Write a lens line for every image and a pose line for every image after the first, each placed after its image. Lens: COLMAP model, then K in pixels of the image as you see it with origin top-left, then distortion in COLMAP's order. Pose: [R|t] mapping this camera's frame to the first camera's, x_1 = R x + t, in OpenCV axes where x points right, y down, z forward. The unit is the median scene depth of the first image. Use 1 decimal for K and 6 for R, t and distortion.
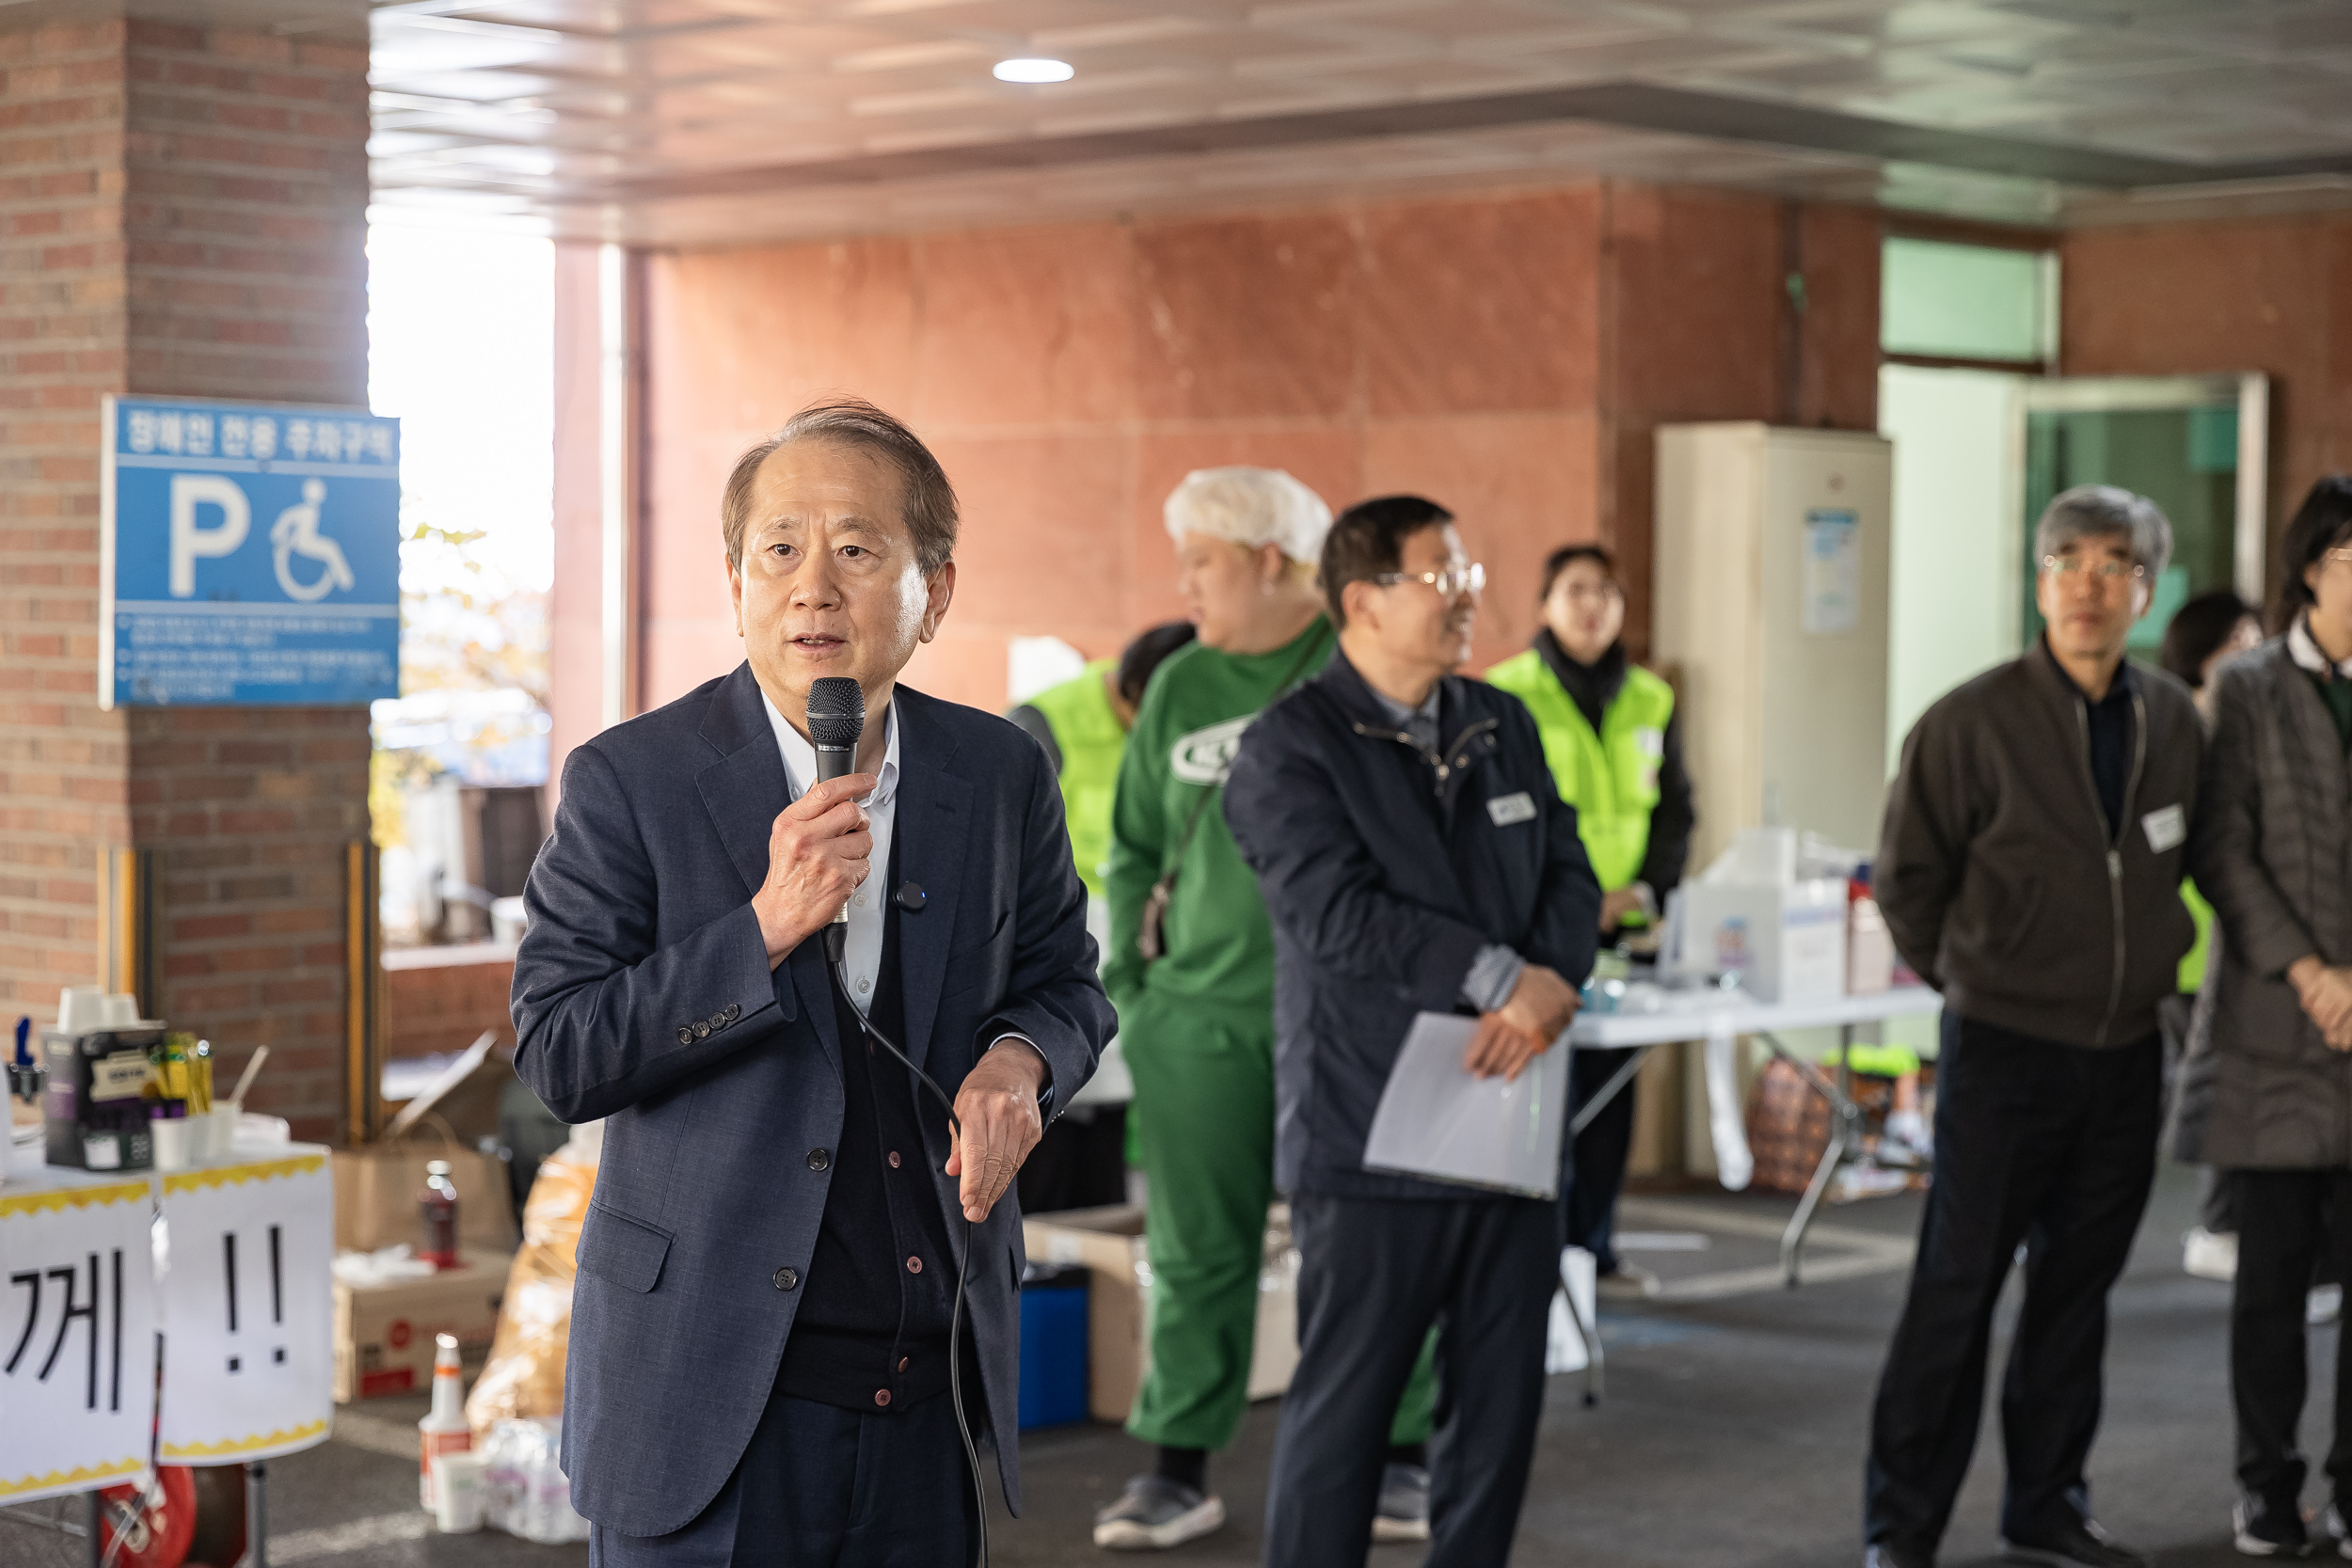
lens RADIAL K [[4403.9, 0, 1176.1], [0, 4403.9, 795.5], [0, 0, 1]] dist [0.046332, 0.029167]
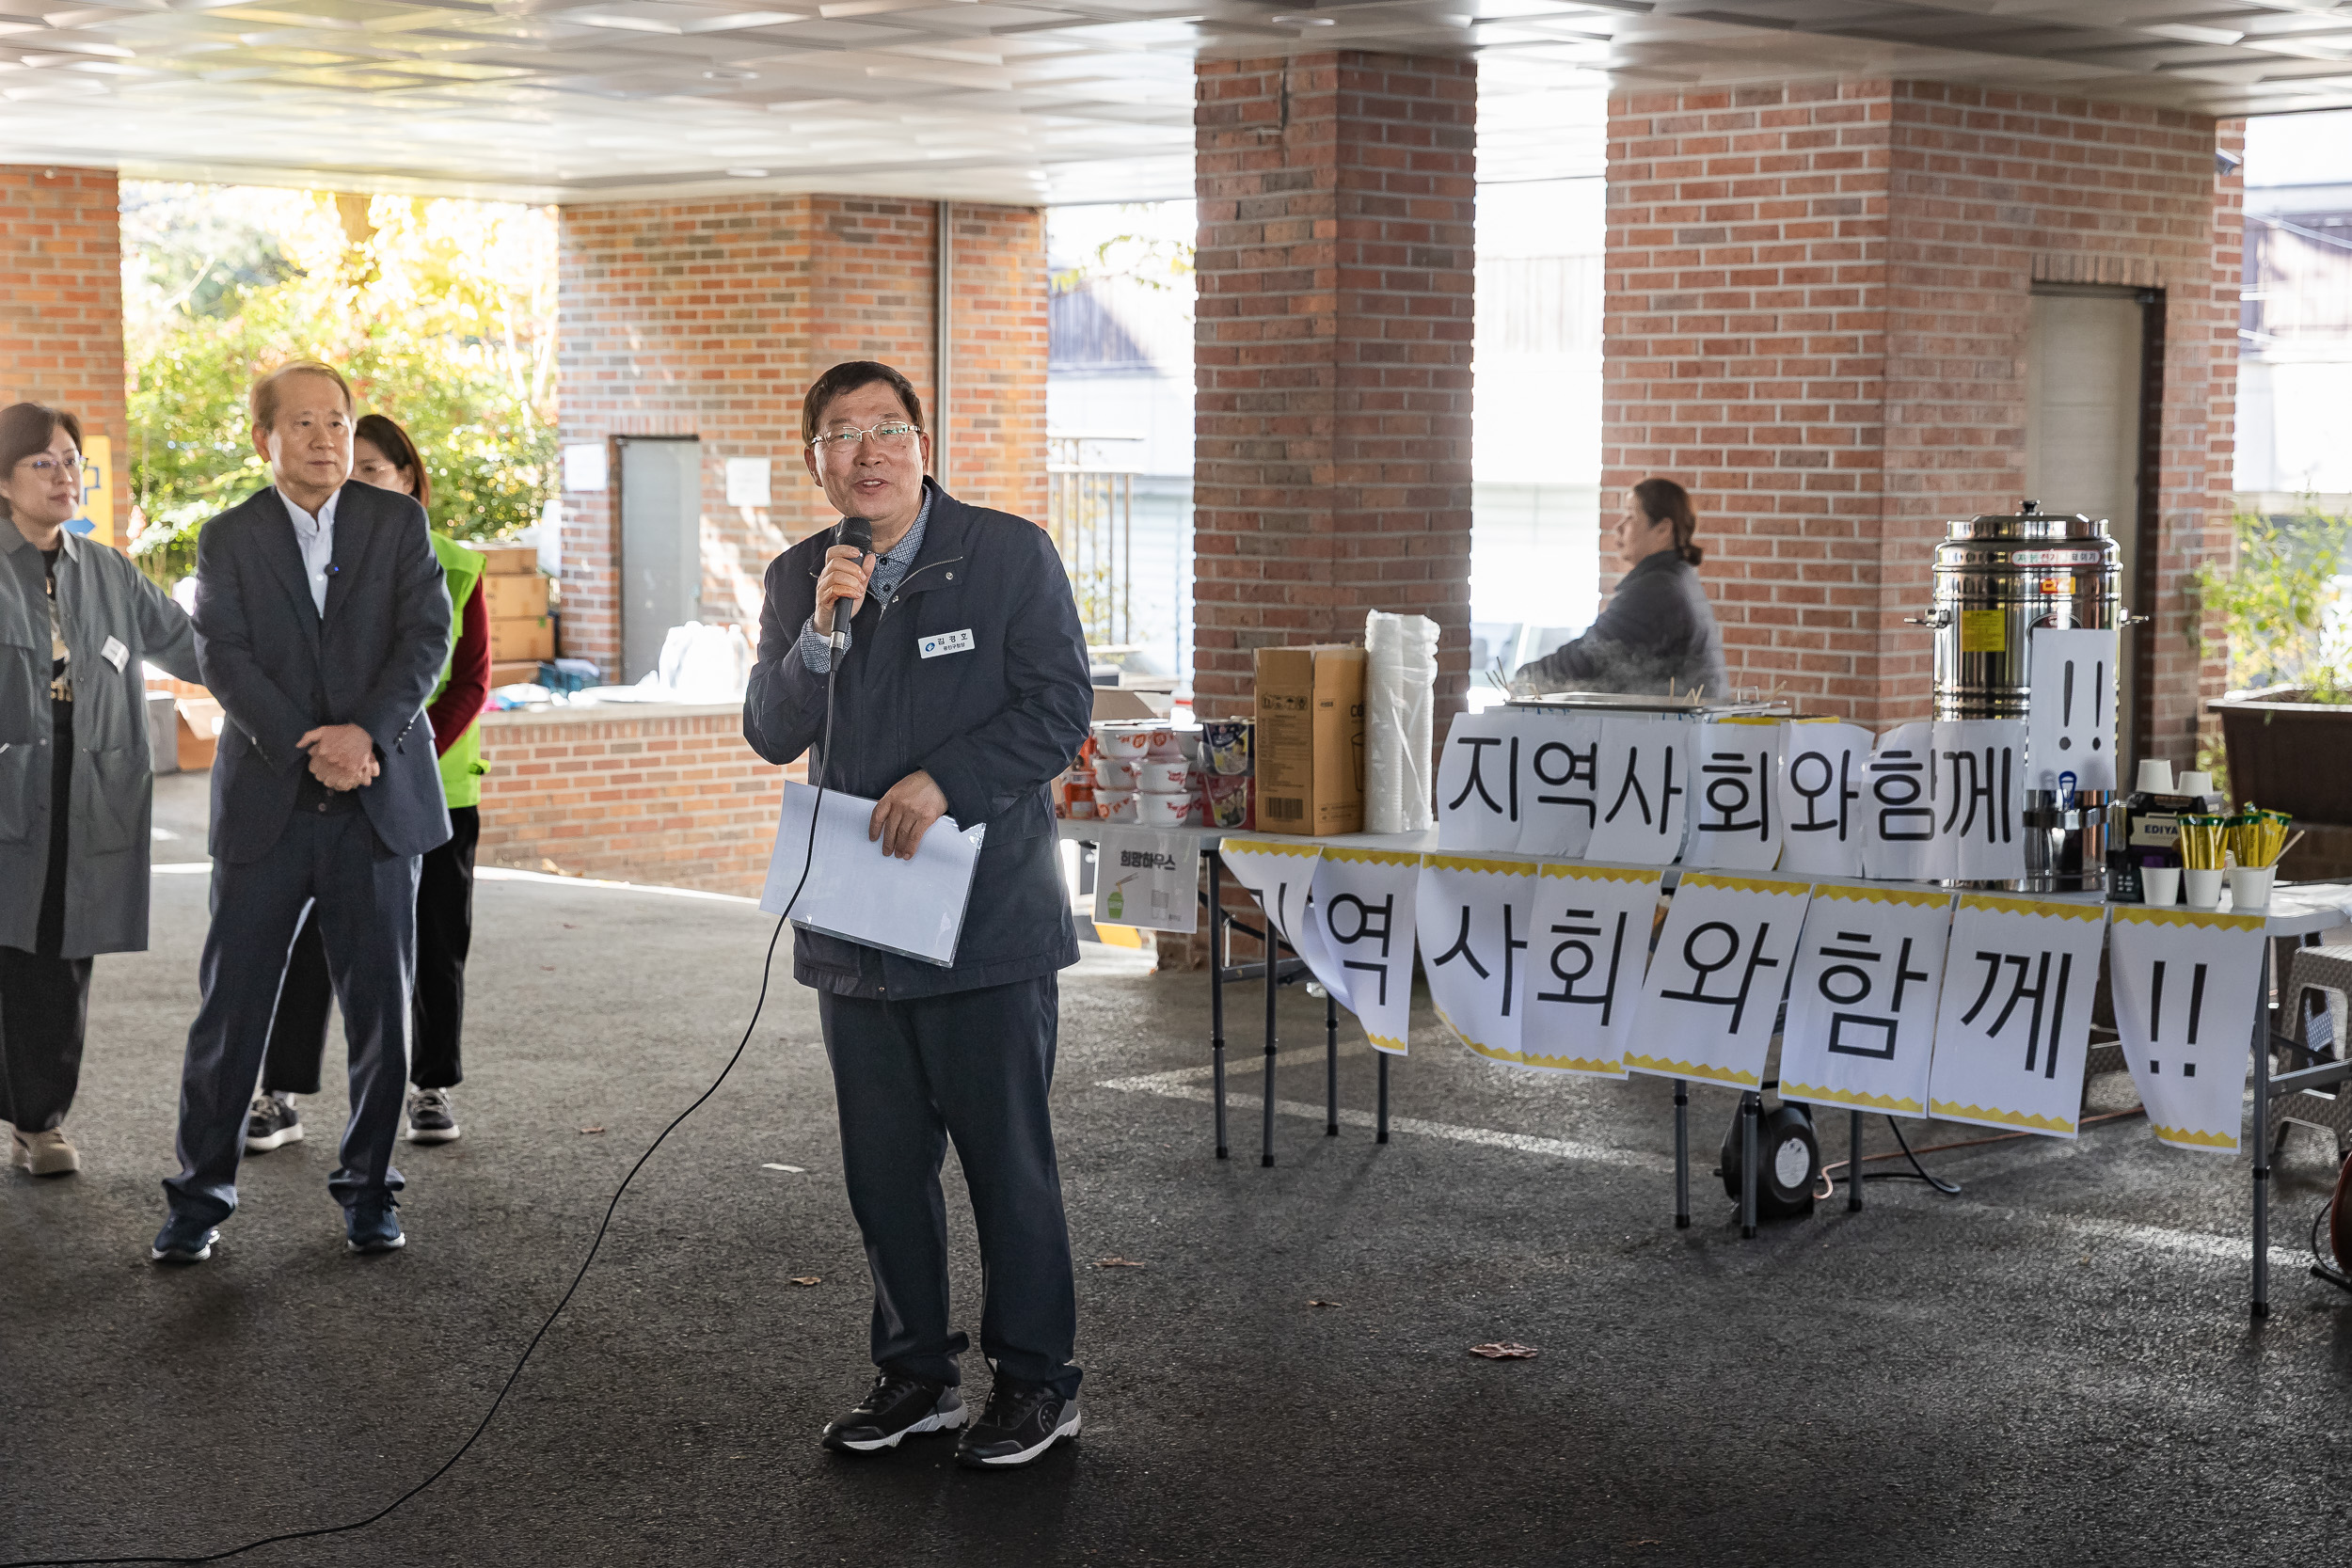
lens RADIAL K [[3839.4, 0, 1132.0], [0, 3839.4, 772.4], [0, 0, 1]] dist [0.069911, -0.049781]
pose [[-0.038388, 0.083685, -0.995753, 0.633541], [-0.044129, 0.995373, 0.085355, -0.025419], [0.998288, 0.047219, -0.034518, 0.529795]]
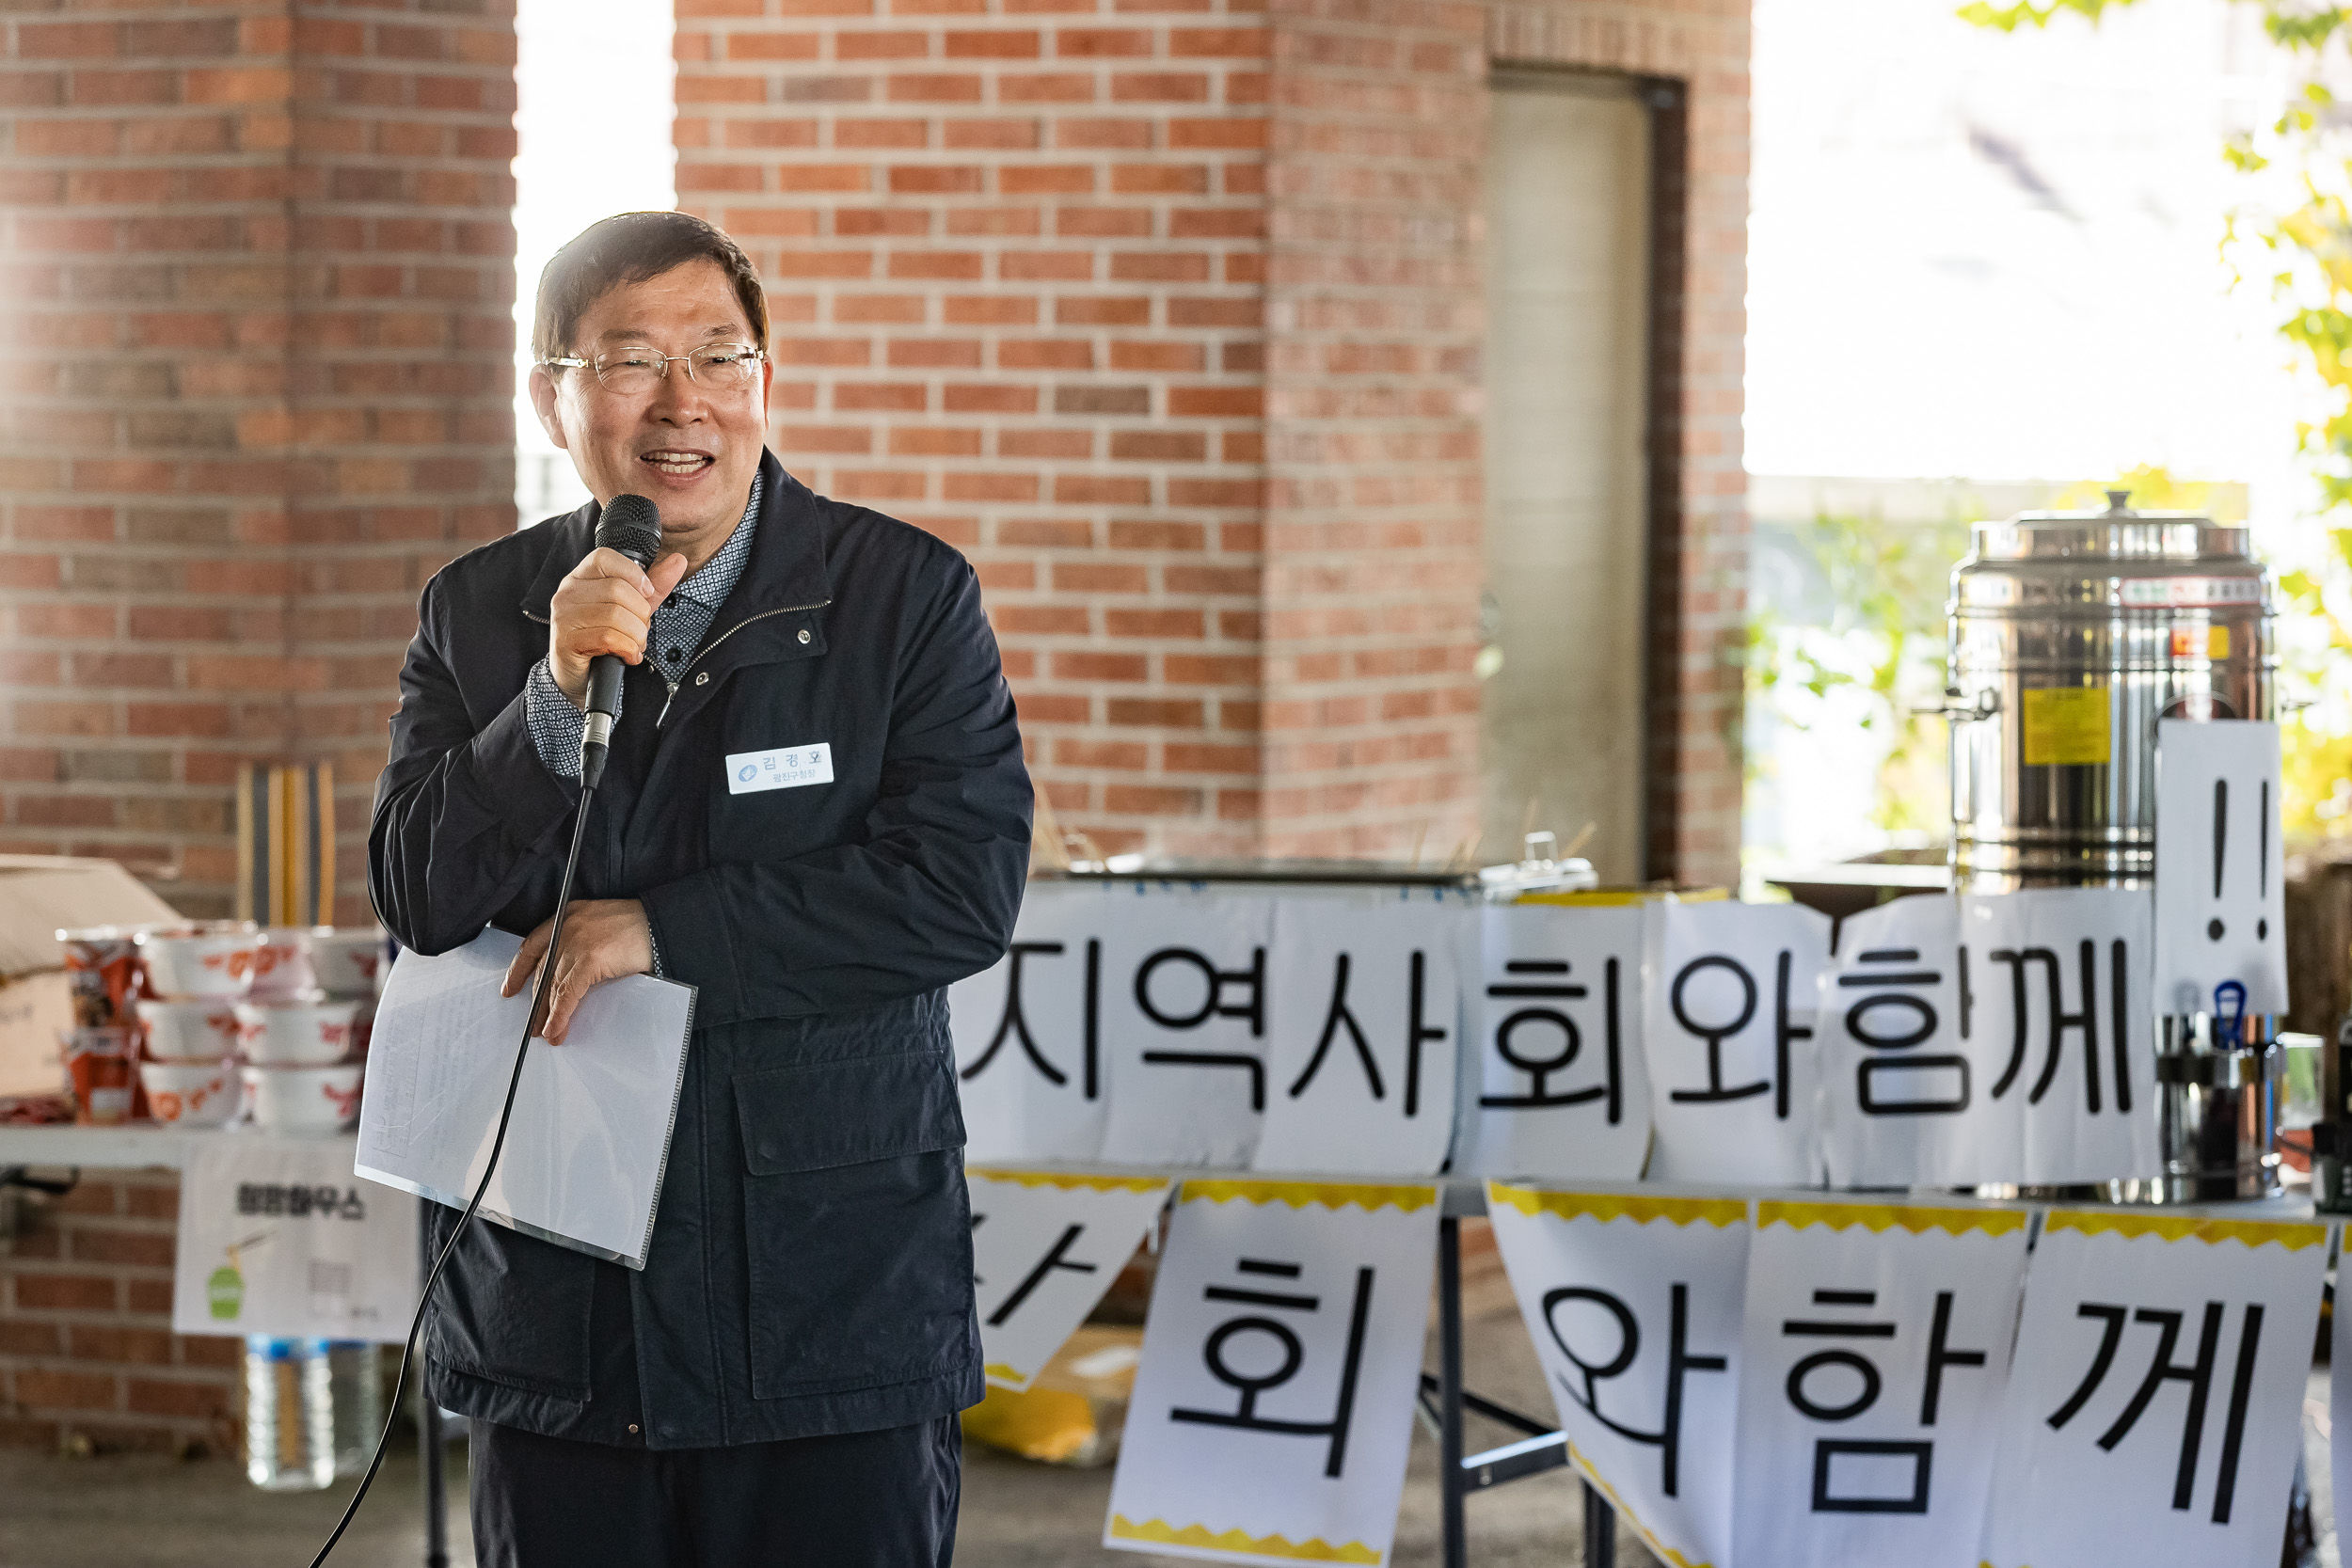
lens RADIAL K [[8291.2, 0, 1176.0], [0, 8291.2, 784.0], [0, 0, 1]] dist [0.058933, -0.732328]
pose [[0.267394, 0.049360, -0.962322, 0.707445], [-0.046982, 0.998167, 0.038145, -0.018546], [0.962441, 0.035012, 0.269223, 0.322088]]
